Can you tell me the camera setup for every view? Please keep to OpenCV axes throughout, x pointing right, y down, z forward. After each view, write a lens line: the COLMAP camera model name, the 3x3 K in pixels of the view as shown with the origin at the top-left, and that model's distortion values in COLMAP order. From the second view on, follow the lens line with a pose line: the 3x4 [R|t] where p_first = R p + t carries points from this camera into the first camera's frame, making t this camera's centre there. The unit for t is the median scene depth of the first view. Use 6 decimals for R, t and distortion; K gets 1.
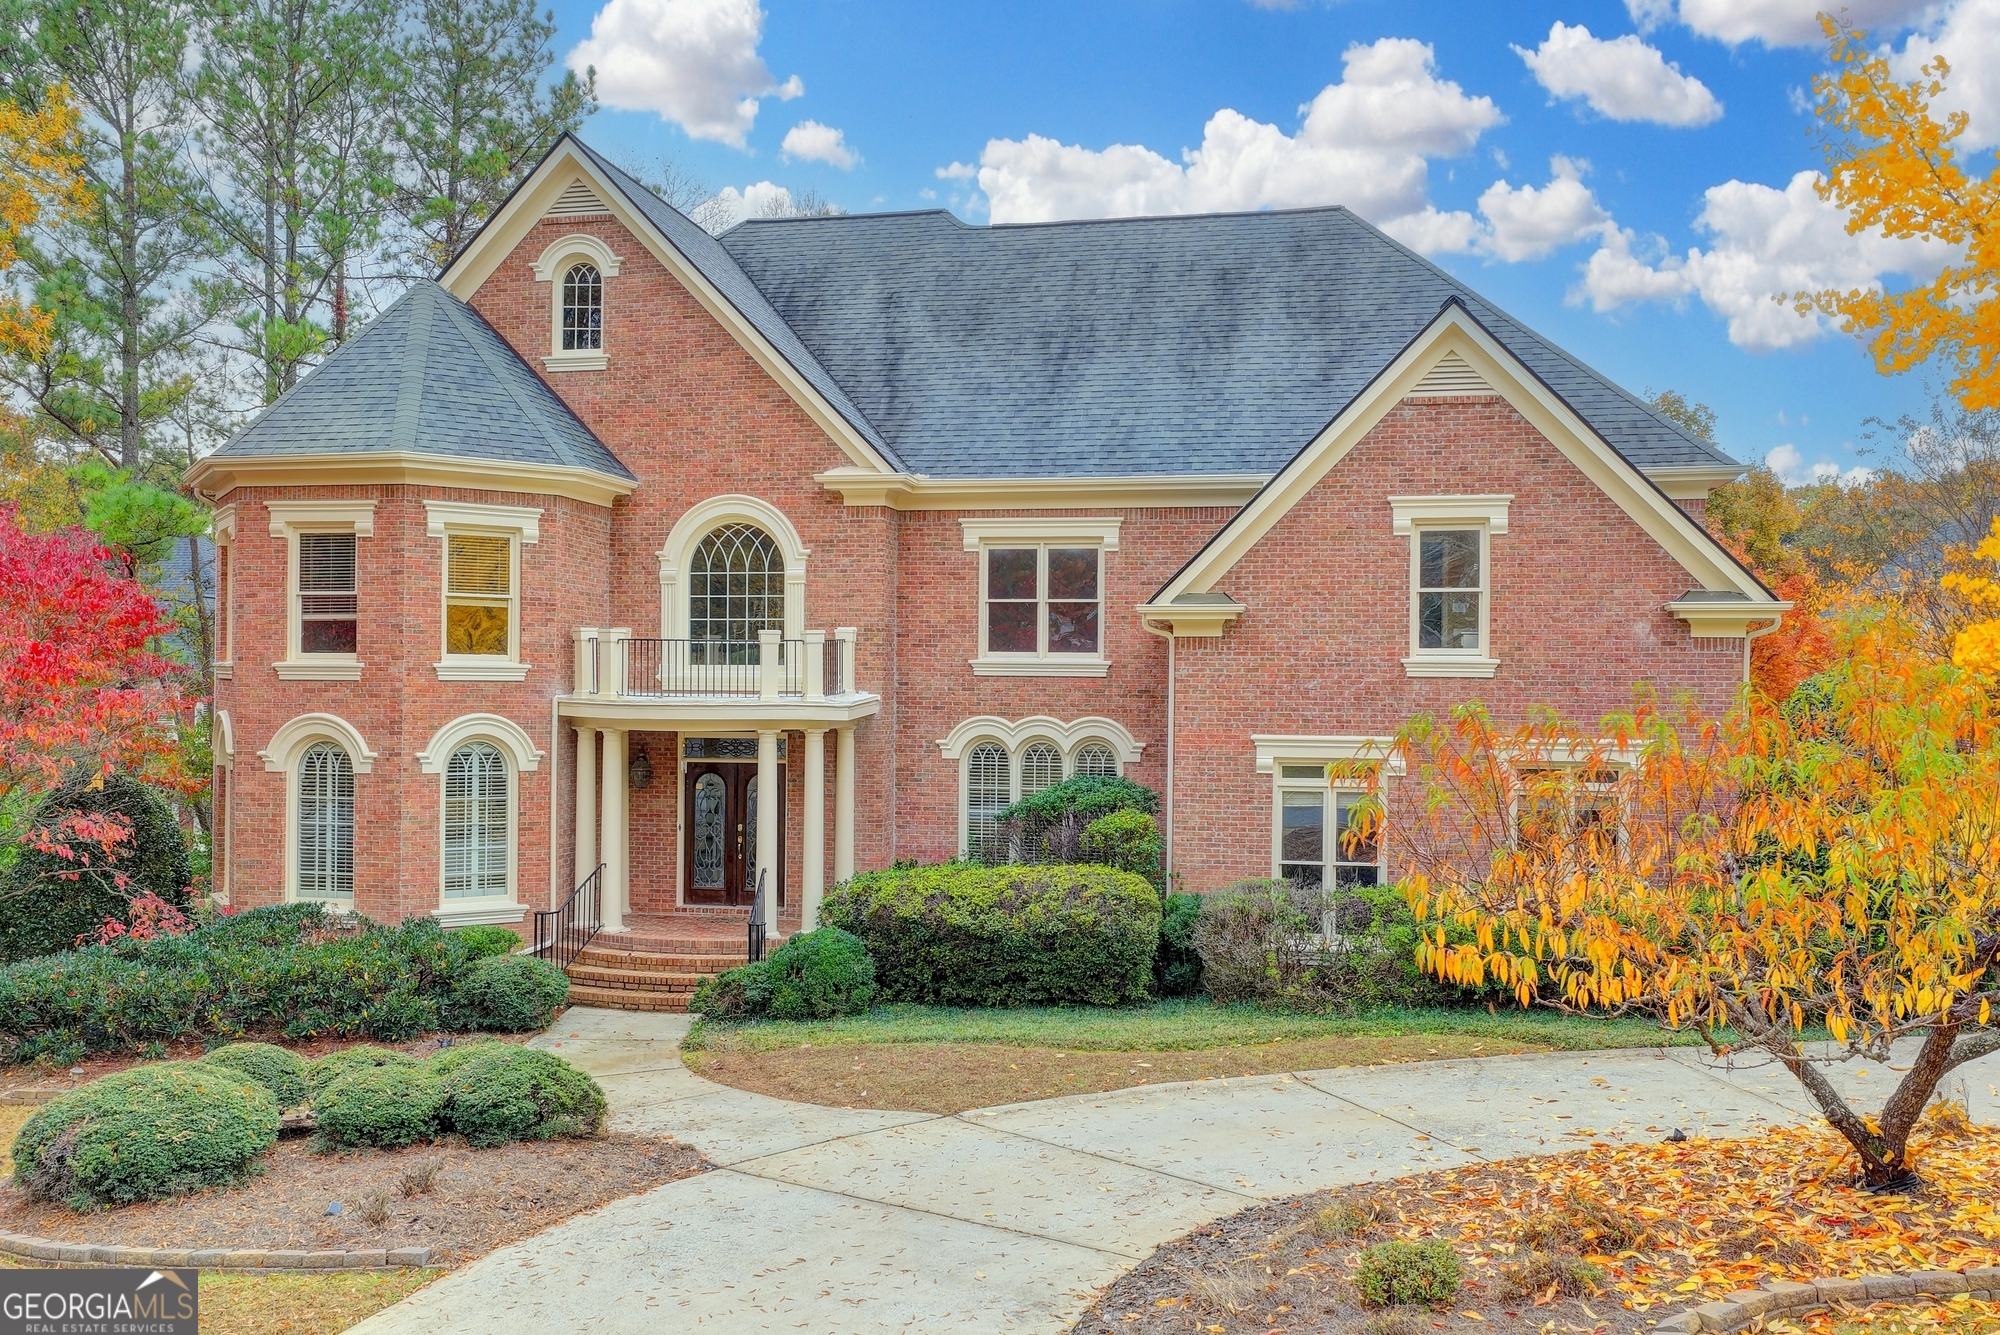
lens RADIAL K [[1652.6, 0, 1000.0], [0, 1652.6, 667.5], [0, 0, 1]] dist [0.004909, 0.005083]
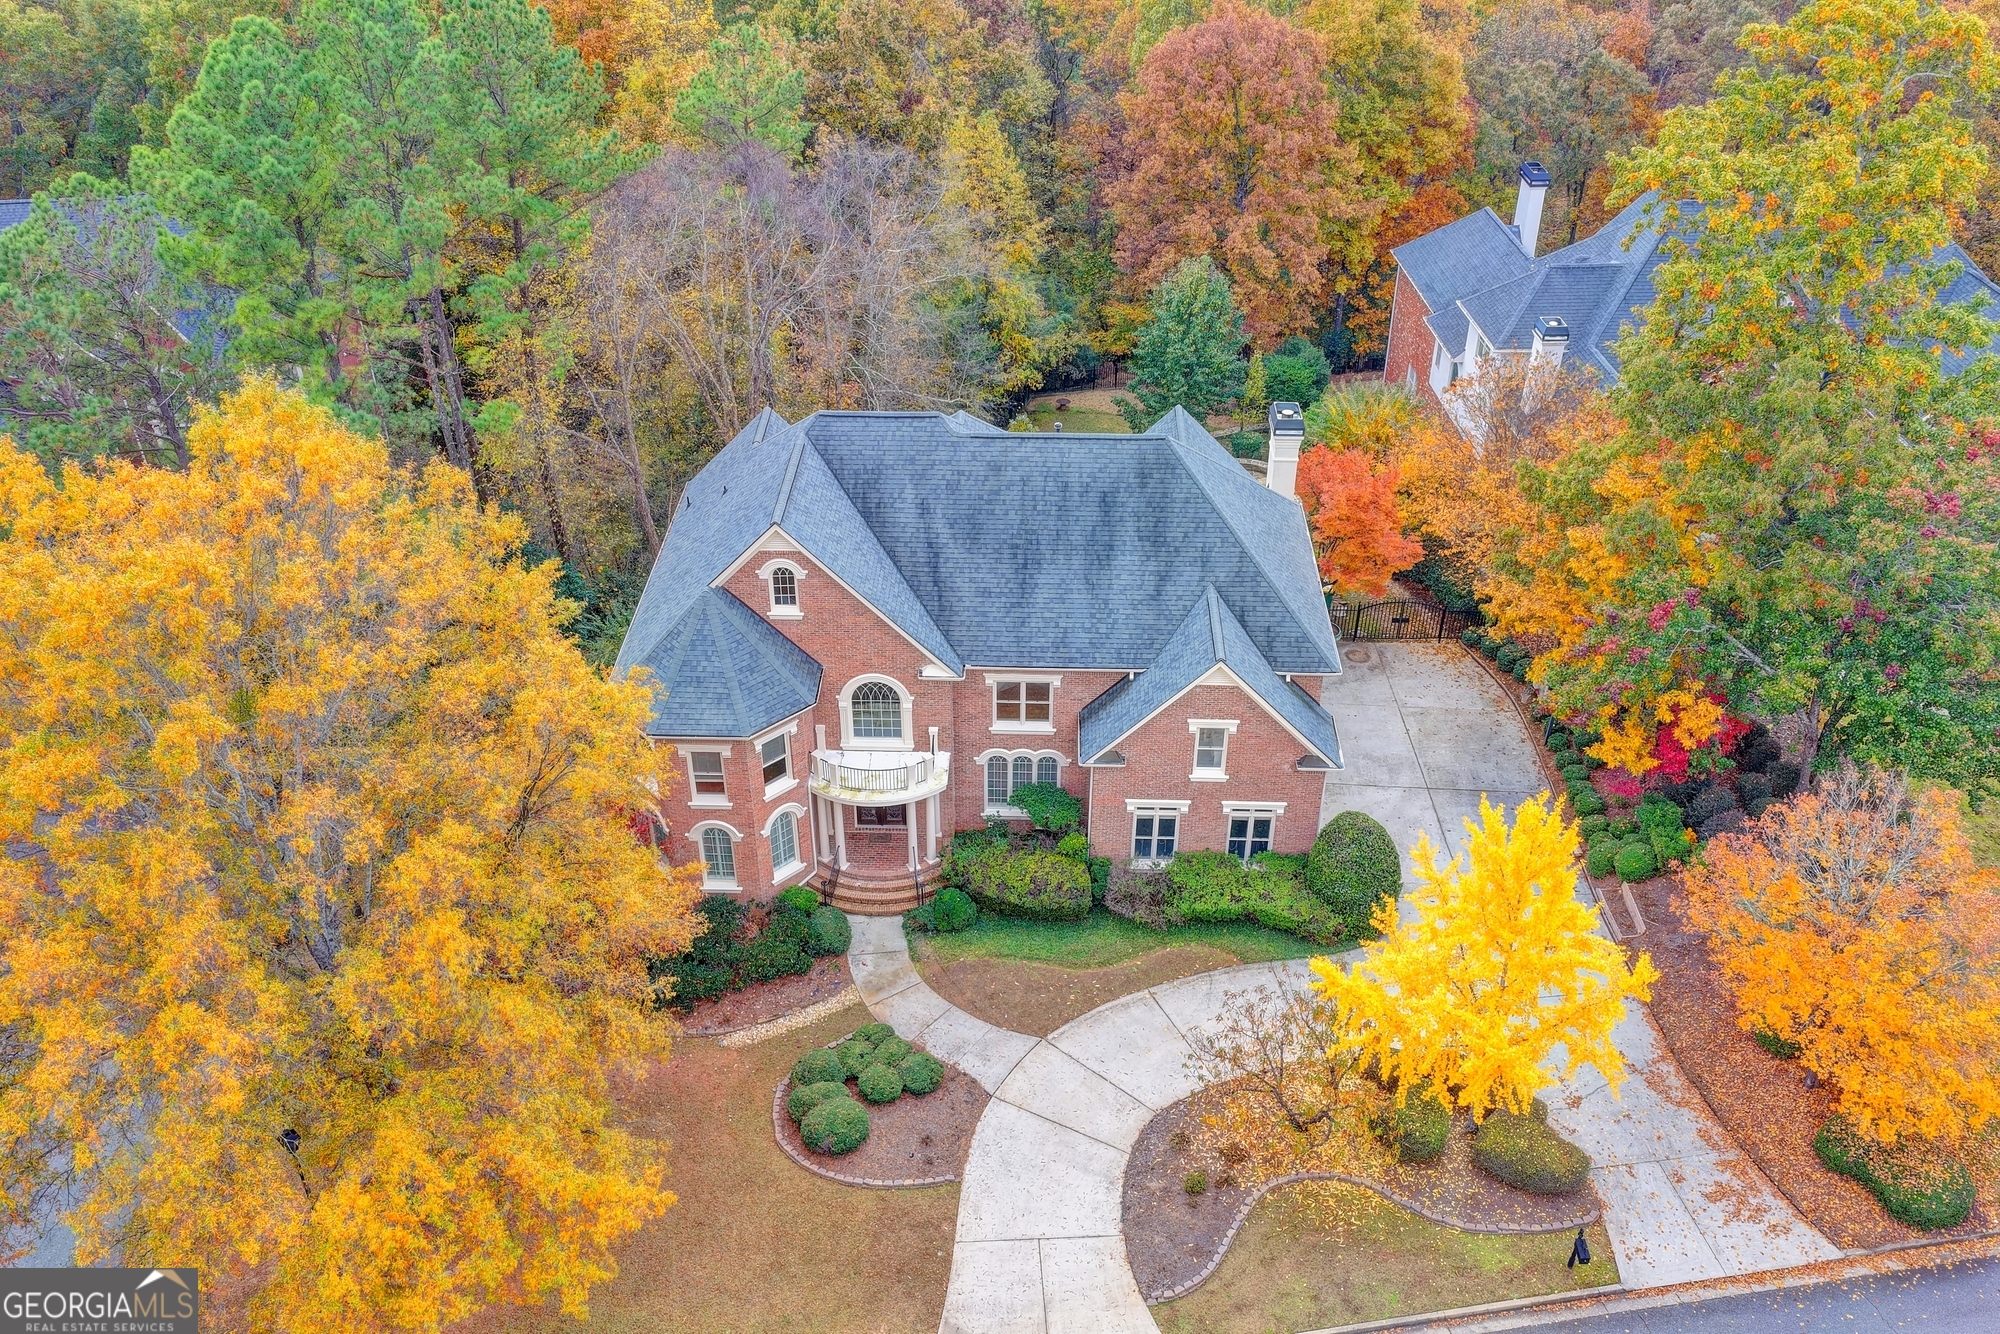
lens RADIAL K [[1652.6, 0, 1000.0], [0, 1652.6, 667.0], [0, 0, 1]] dist [0.004909, 0.005083]
pose [[0.985215, -0.103661, 0.136400, -0.304288], [0.006200, 0.817224, 0.576287, -1.373237], [-0.171208, -0.566921, 0.805784, -0.714142]]
